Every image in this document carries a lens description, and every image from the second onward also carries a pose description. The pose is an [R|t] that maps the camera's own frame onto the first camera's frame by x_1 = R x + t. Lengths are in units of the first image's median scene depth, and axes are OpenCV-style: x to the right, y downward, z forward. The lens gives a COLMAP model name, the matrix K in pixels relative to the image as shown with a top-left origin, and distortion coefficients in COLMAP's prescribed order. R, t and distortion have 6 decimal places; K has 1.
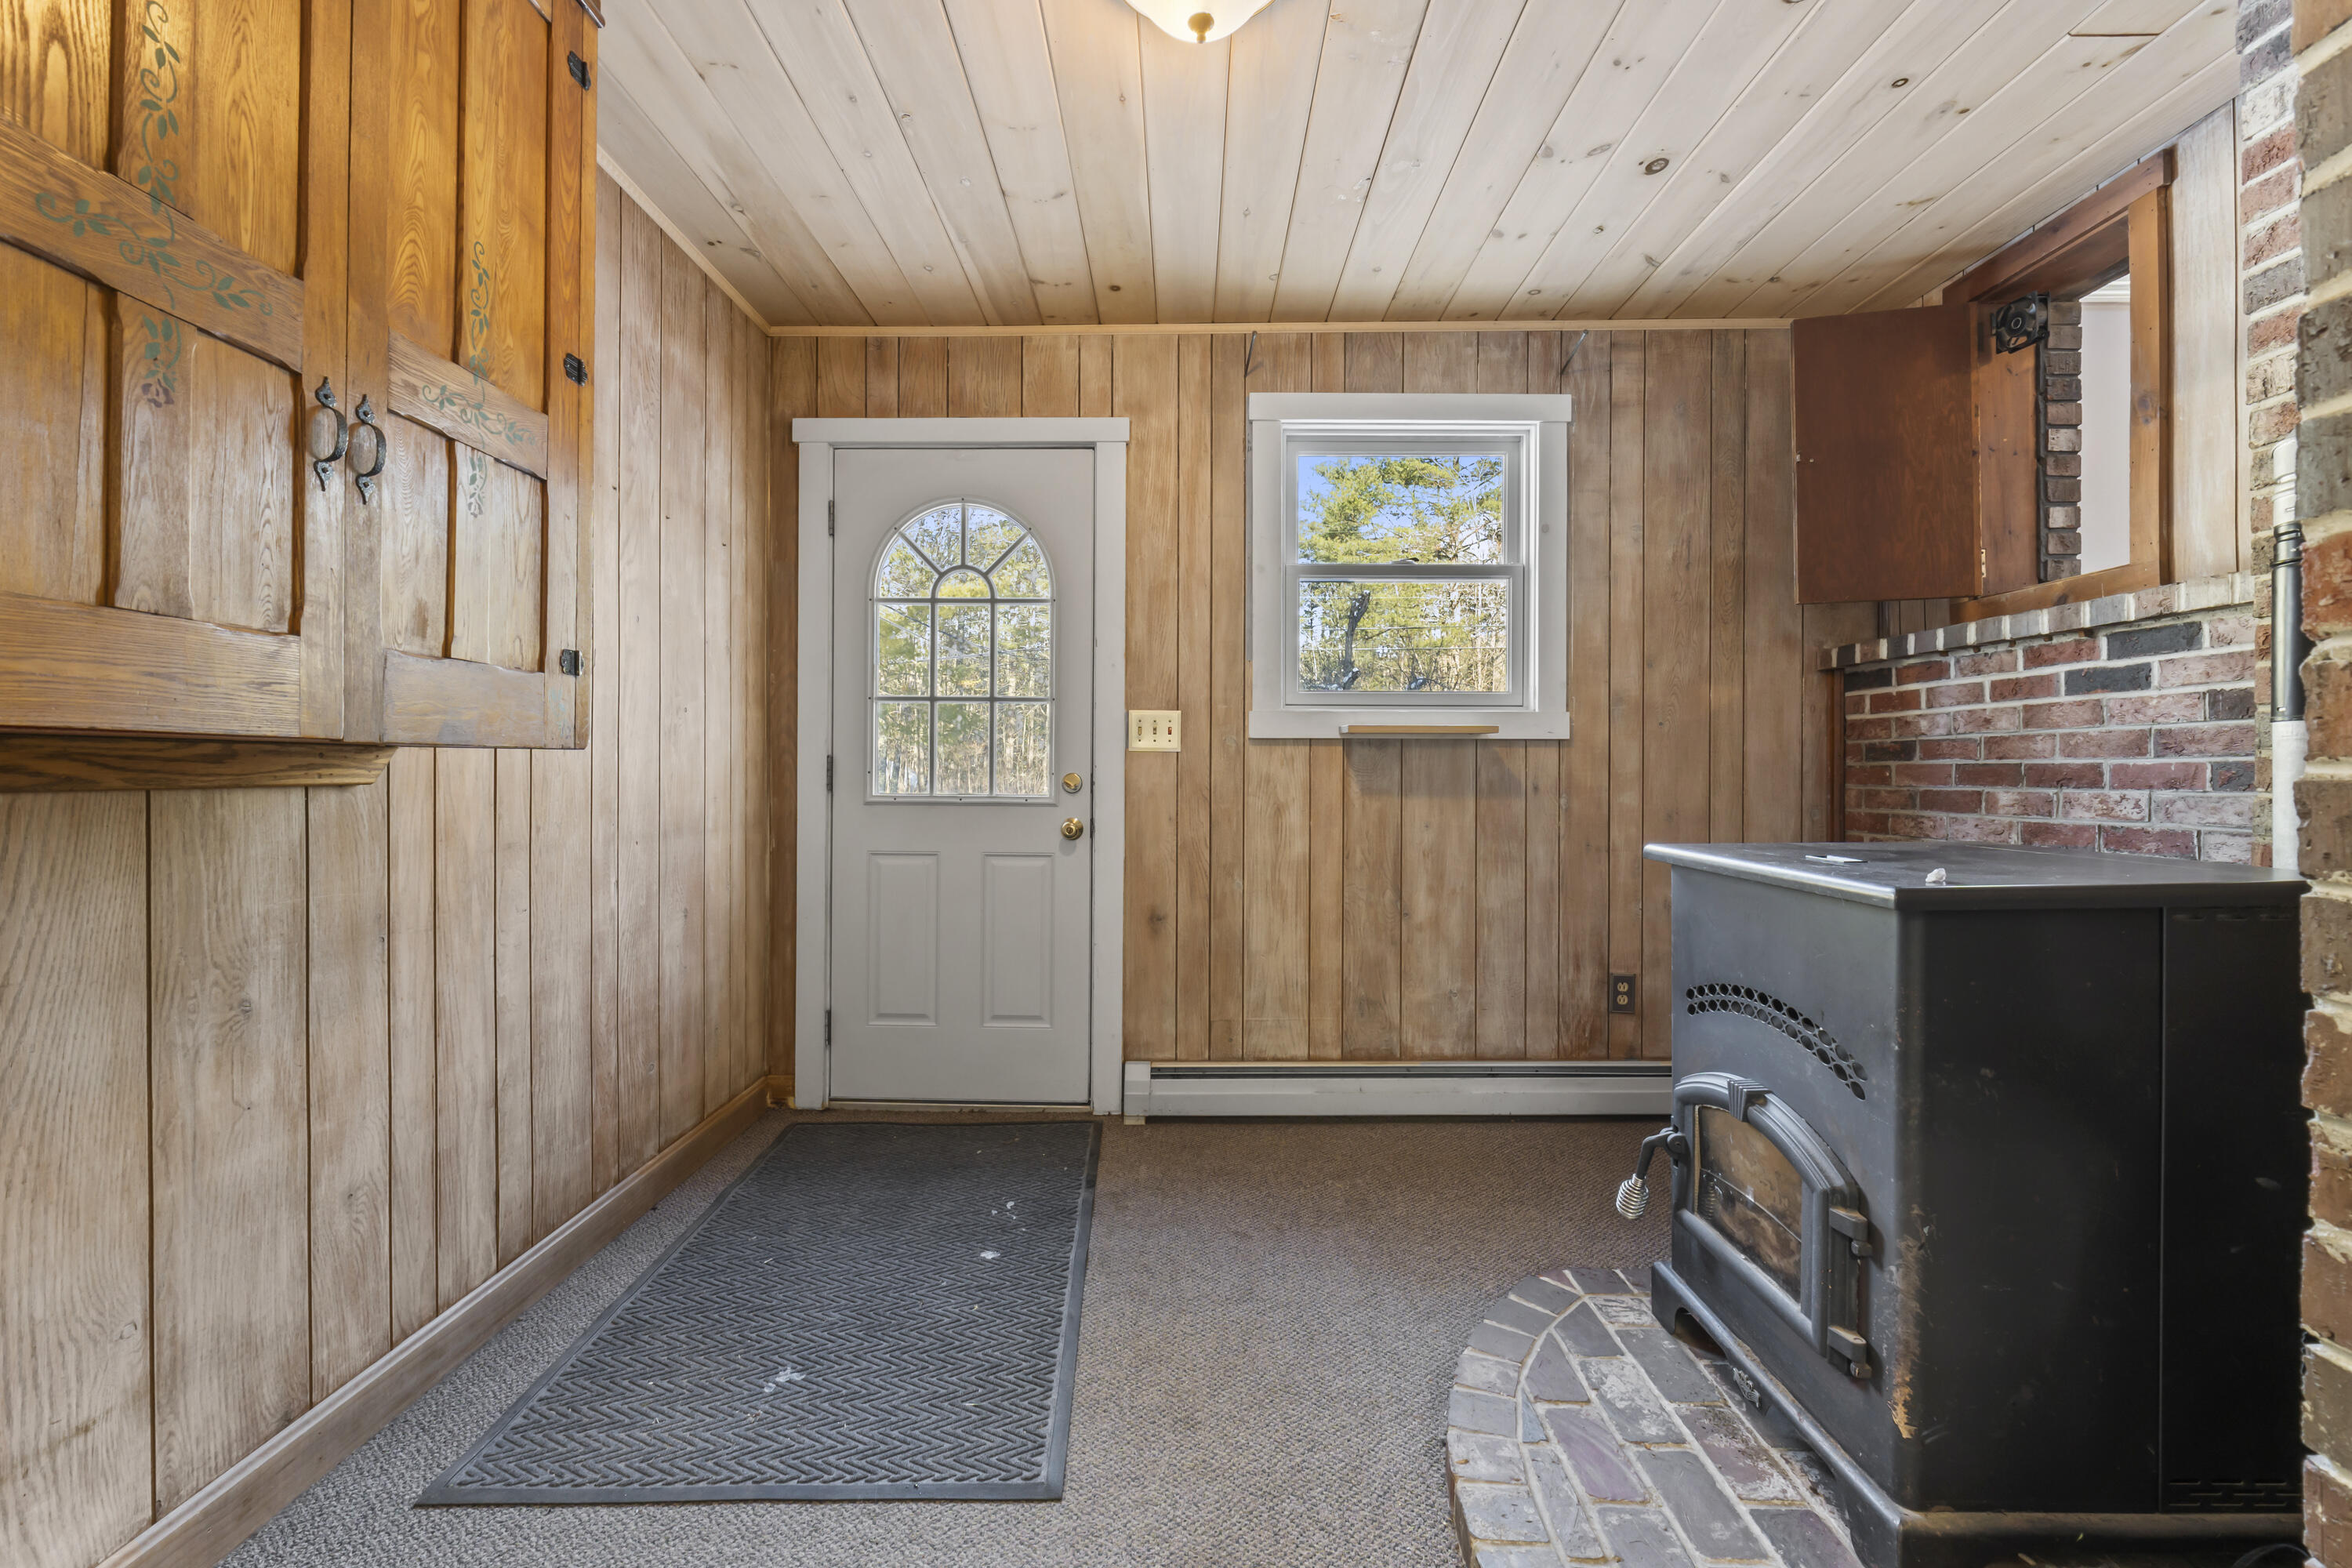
lens RADIAL K [[1006.2, 0, 1179.6], [0, 1006.2, 789.3], [0, 0, 1]] dist [-0.004334, -0.004352]
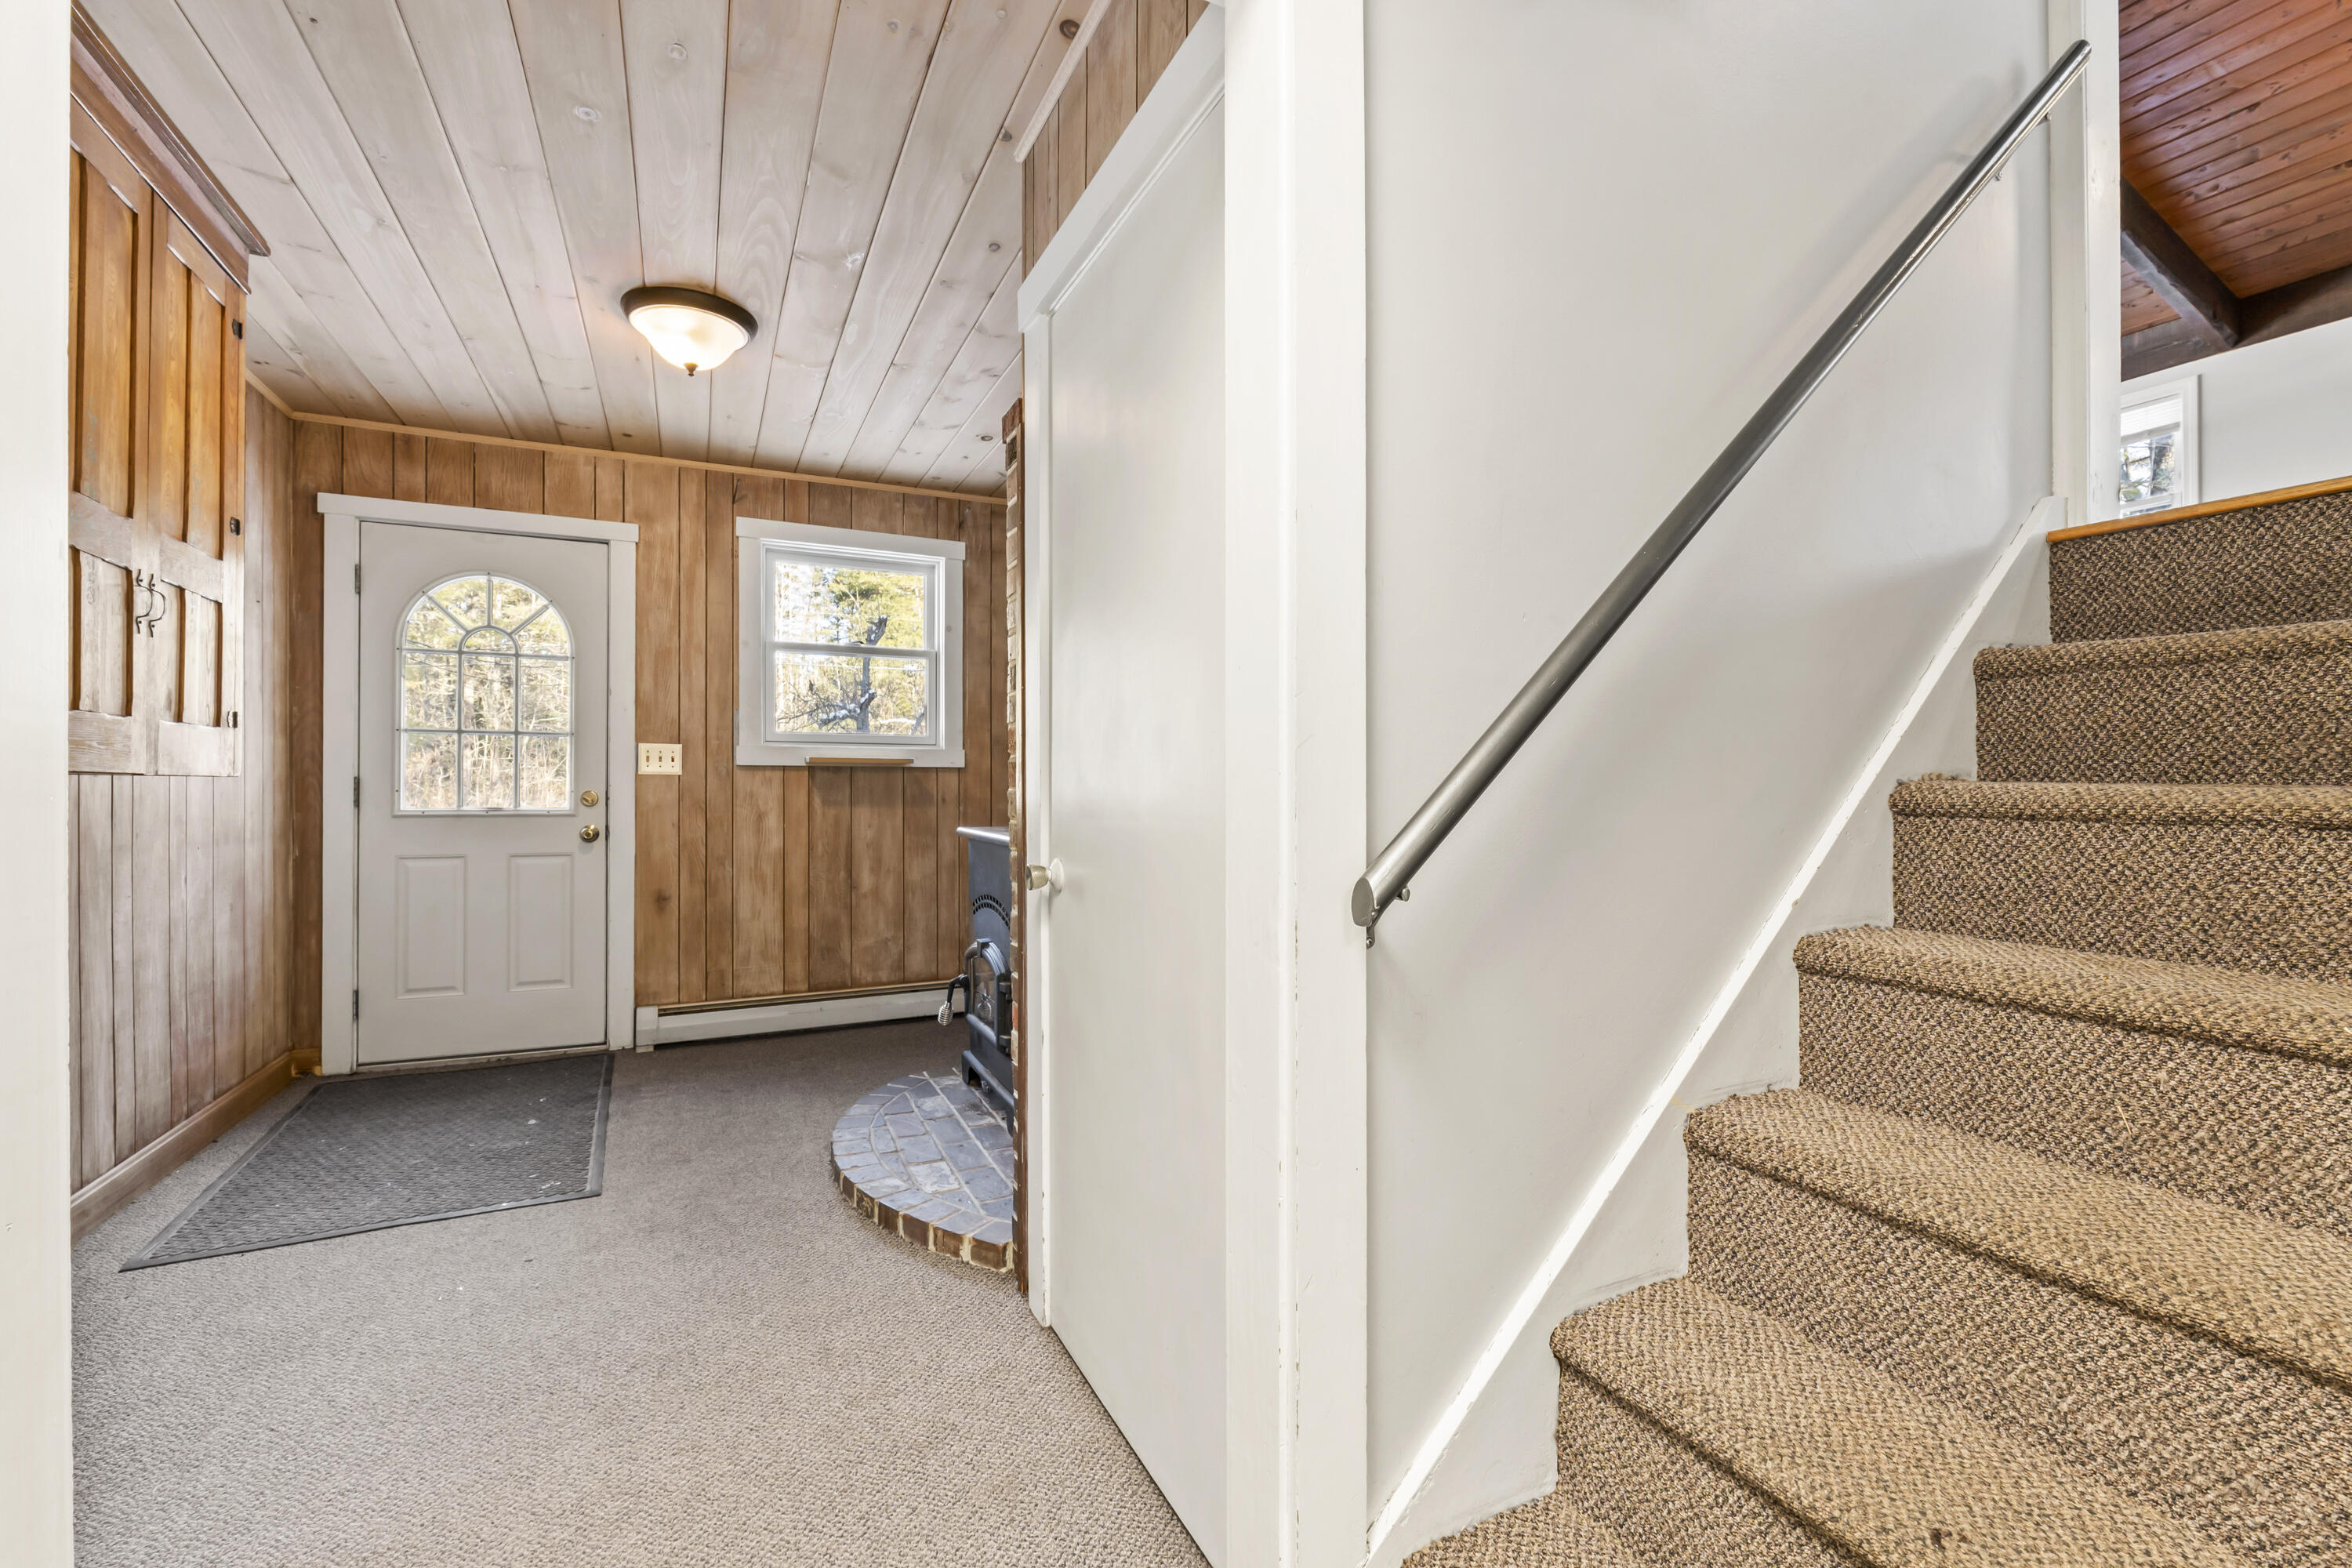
lens RADIAL K [[1006.2, 0, 1179.6], [0, 1006.2, 789.3], [0, 0, 1]] dist [-0.004334, -0.004352]
pose [[0.897985, -0.003396, 0.440013, 0.007628], [0.010414, 0.999854, -0.013537, 0.007353], [-0.439903, 0.016738, 0.897889, -0.513012]]
